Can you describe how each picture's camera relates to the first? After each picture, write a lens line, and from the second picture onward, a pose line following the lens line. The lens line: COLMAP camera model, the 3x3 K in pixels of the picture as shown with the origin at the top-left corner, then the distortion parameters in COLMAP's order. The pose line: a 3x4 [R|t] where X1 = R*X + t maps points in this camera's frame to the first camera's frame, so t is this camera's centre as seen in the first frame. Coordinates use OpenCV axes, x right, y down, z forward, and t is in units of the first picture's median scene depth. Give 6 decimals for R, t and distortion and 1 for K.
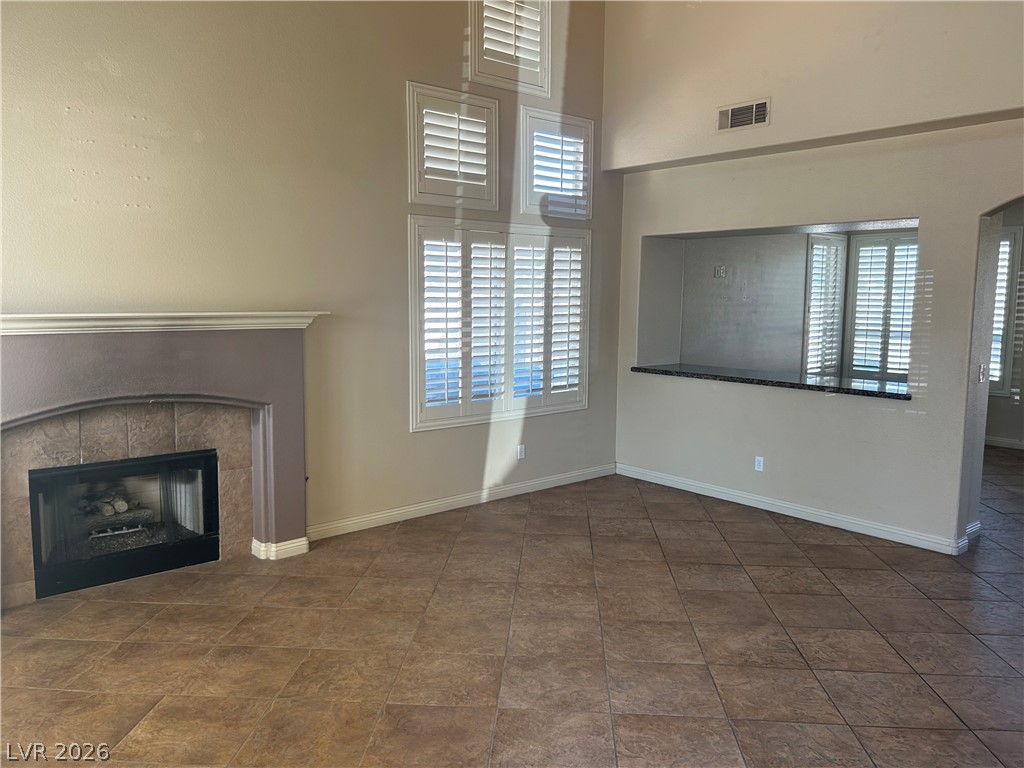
lens RADIAL K [[784.0, 0, 501.7], [0, 784.0, 382.4], [0, 0, 1]] dist [0.075848, -0.076942]
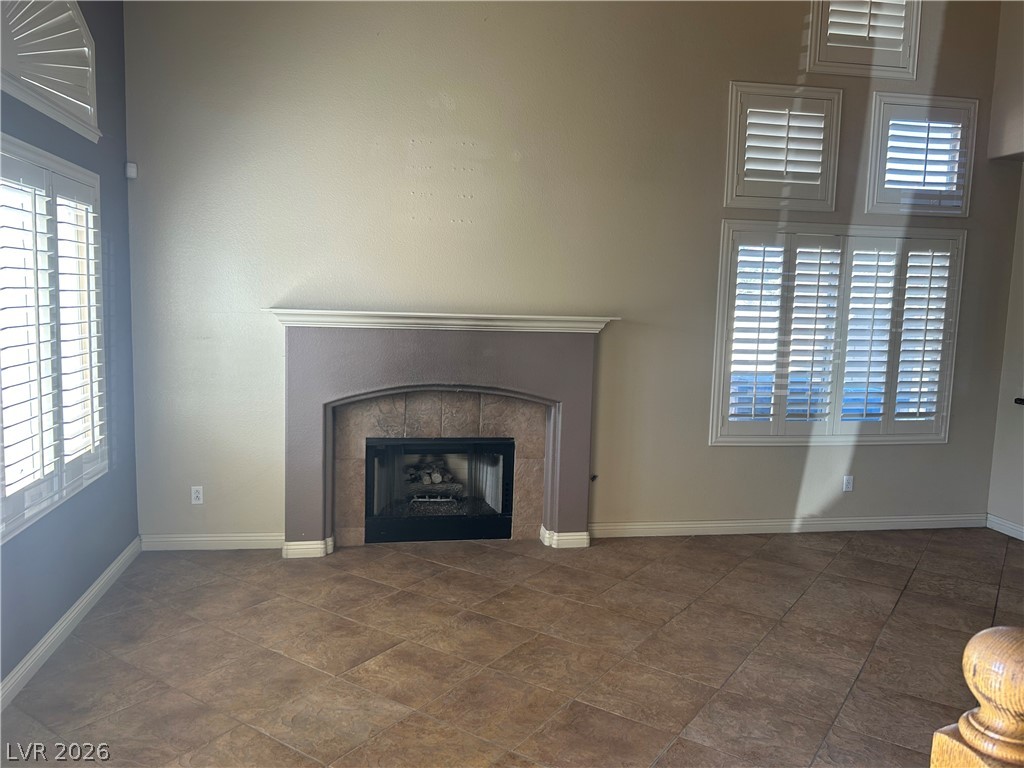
lens RADIAL K [[784.0, 0, 513.6], [0, 784.0, 386.3], [0, 0, 1]] dist [0.075848, -0.076942]
pose [[0.866737, 0.072619, -0.493450, 0.154488], [-0.078066, 0.996902, 0.009588, 0.000921], [0.492618, 0.030211, 0.869721, 0.039879]]
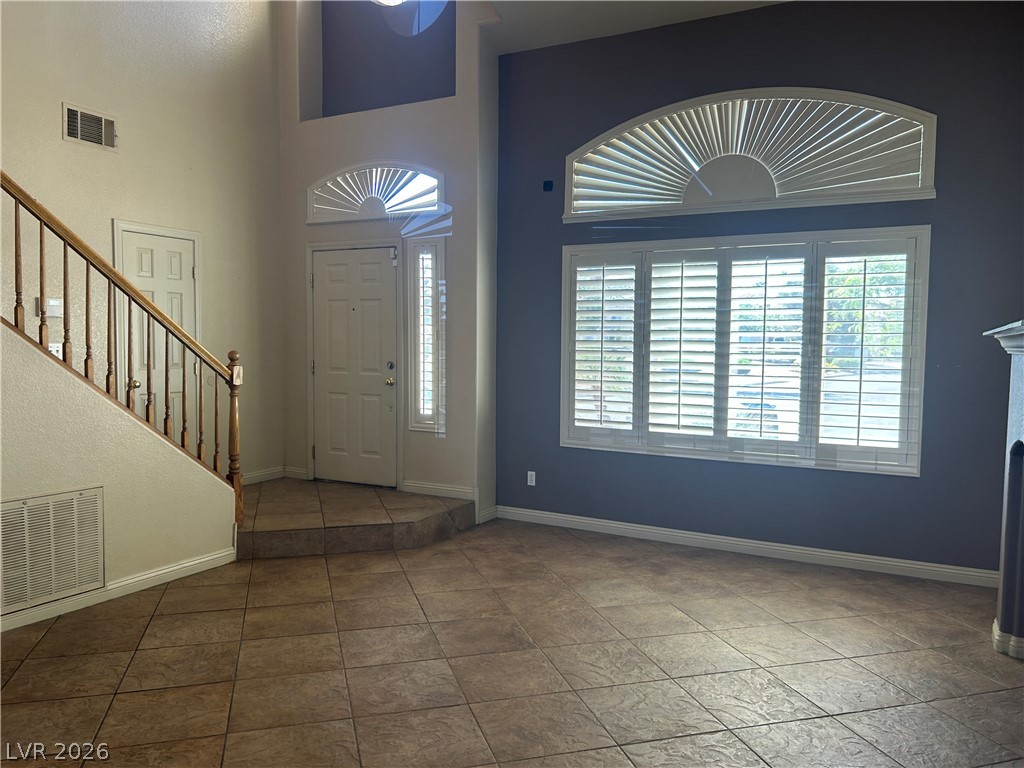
lens RADIAL K [[784.0, 0, 503.6], [0, 784.0, 379.8], [0, 0, 1]] dist [0.075848, -0.076942]
pose [[-0.940063, -0.004965, -0.340964, 0.180541], [-0.063813, 0.984792, 0.161596, -0.101359], [0.334976, 0.173668, -0.926083, 1.186066]]
